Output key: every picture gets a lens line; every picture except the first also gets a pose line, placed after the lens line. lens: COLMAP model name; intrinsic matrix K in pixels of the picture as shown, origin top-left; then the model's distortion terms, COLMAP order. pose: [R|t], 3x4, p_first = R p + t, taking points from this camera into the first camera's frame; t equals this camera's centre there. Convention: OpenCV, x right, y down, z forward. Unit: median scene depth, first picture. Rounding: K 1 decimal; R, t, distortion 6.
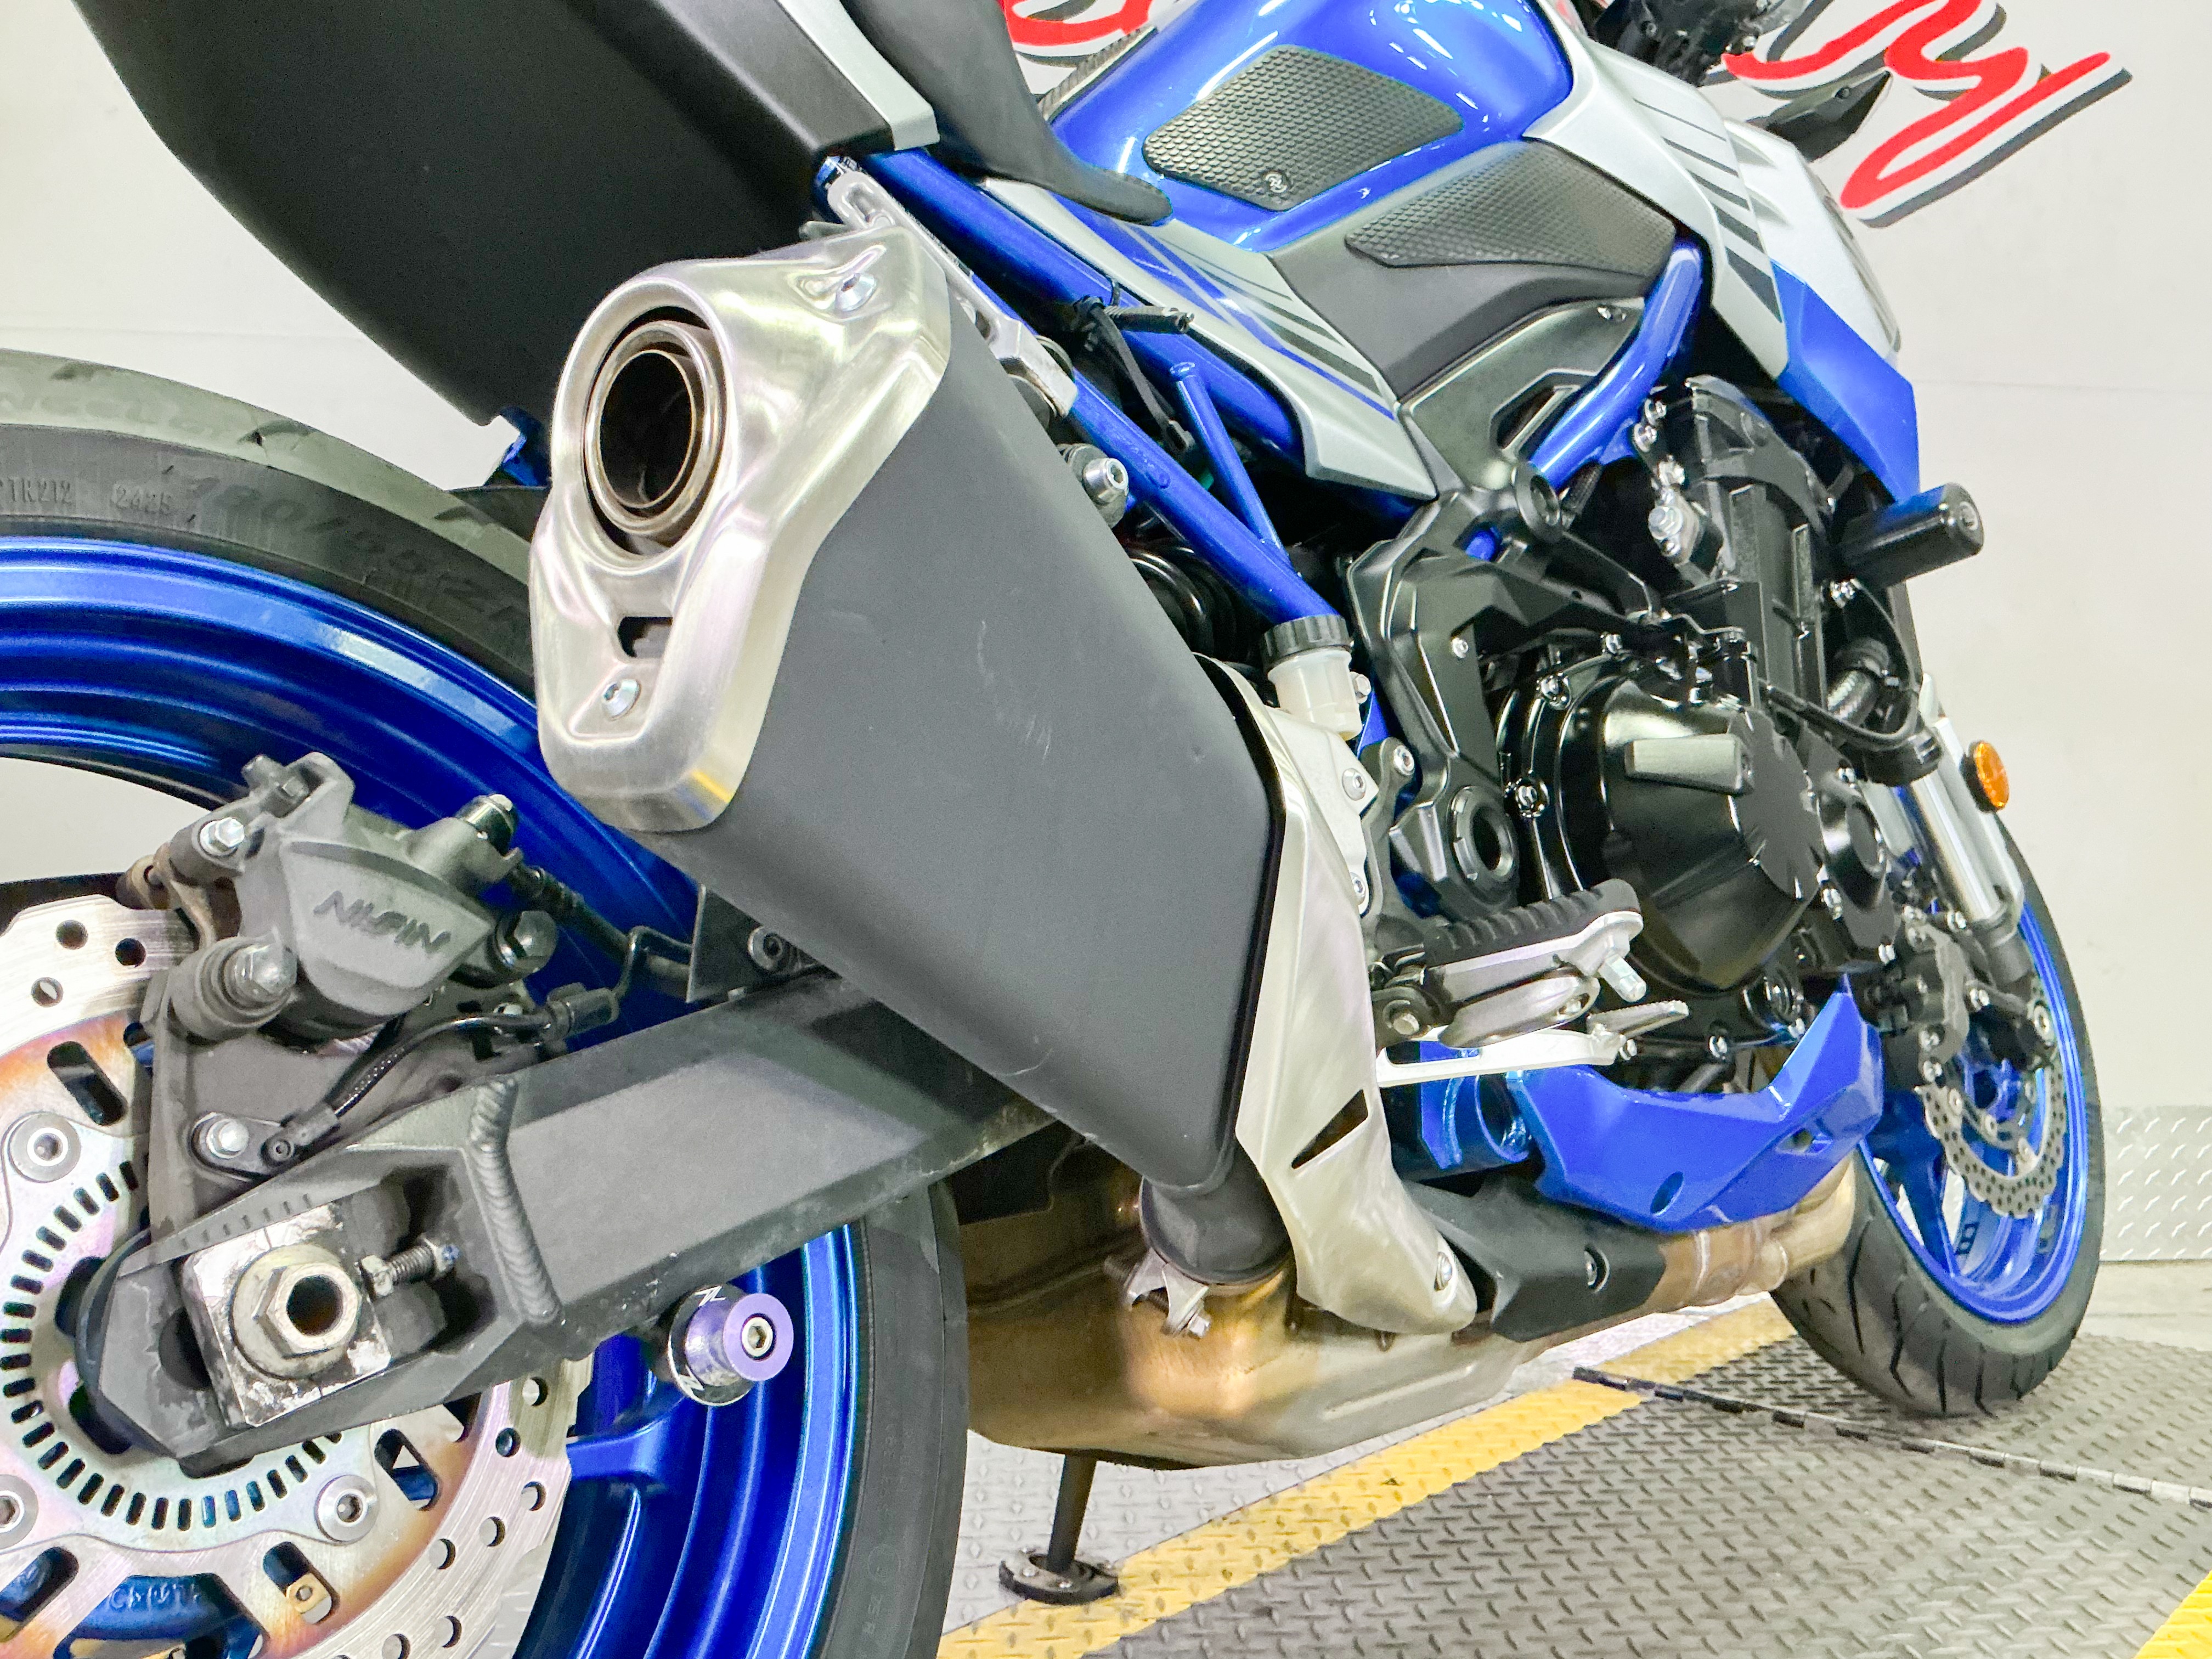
lens RADIAL K [[1981.4, 0, 1106.0], [0, 1981.4, 829.5], [0, 0, 1]] dist [0.127024, -0.263670]
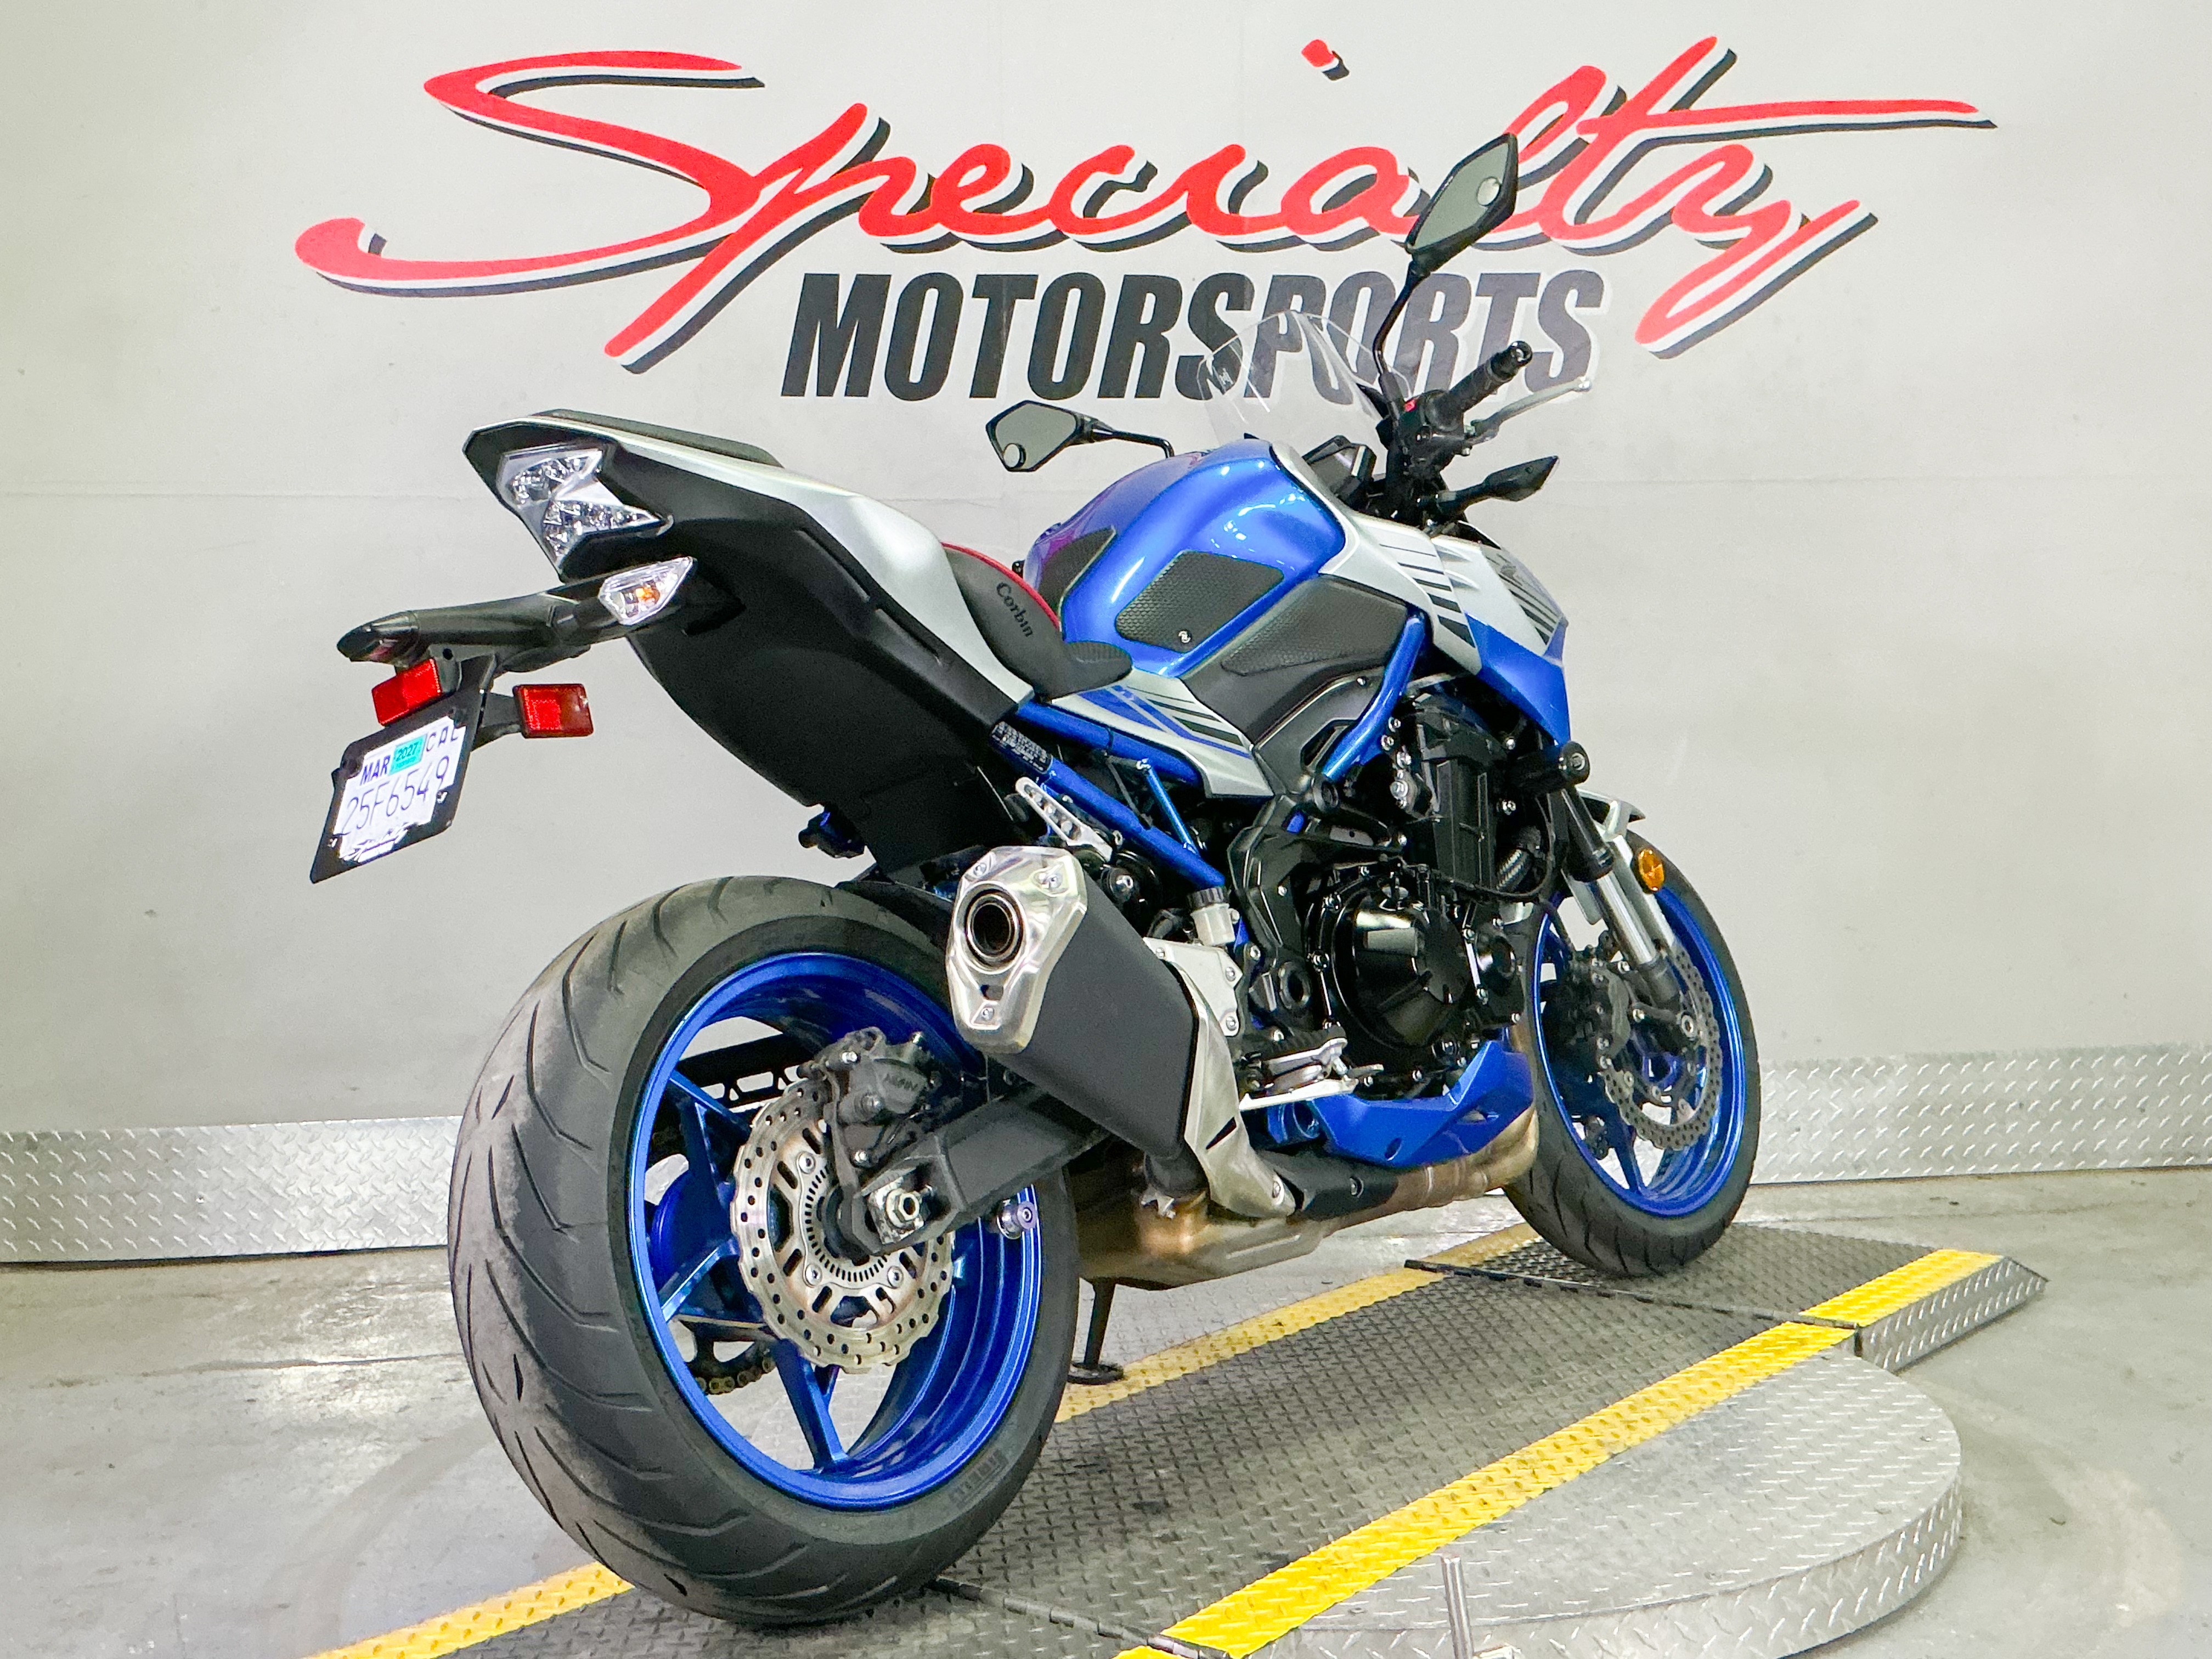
lens RADIAL K [[2384.2, 0, 1108.1], [0, 2384.2, 836.0], [0, 0, 1]] dist [0.142625, -0.262670]
pose [[0.998322, -0.037461, 0.044167, -0.117111], [0.035283, 0.998170, 0.049116, -0.295310], [-0.045926, -0.047475, 0.997816, -1.557861]]
